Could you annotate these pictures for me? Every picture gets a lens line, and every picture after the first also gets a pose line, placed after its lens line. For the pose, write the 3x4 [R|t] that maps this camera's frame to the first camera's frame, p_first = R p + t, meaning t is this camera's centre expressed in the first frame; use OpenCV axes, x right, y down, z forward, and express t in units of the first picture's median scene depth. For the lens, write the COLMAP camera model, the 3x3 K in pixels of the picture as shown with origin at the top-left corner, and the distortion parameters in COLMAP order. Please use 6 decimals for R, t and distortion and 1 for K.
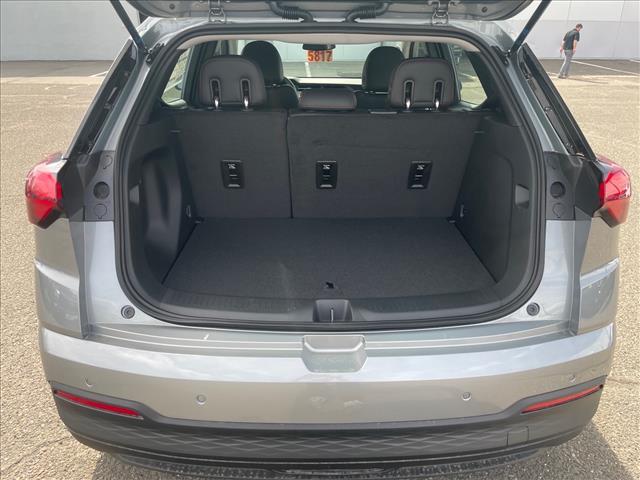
lens RADIAL K [[476.8, 0, 320.0], [0, 476.8, 240.0], [0, 0, 1]] dist [0.100241, -0.125176]
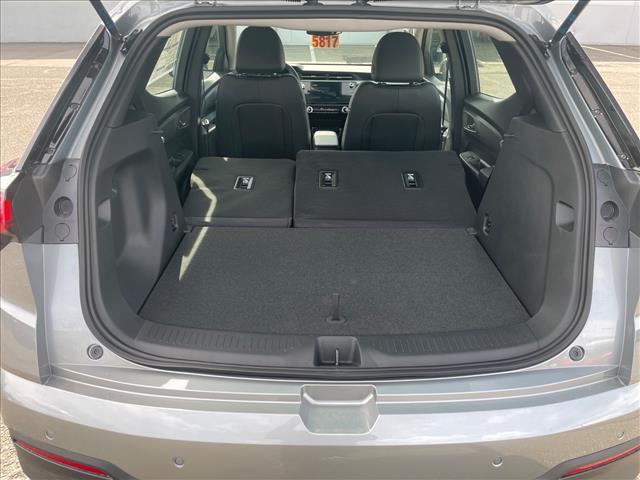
lens RADIAL K [[476.8, 0, 320.0], [0, 476.8, 240.0], [0, 0, 1]] dist [0.100241, -0.125176]
pose [[0.999931, 0.009139, -0.007323, -0.000202], [-0.008912, 0.999498, 0.030397, -0.070403], [0.007597, -0.030330, 0.999511, 0.151457]]
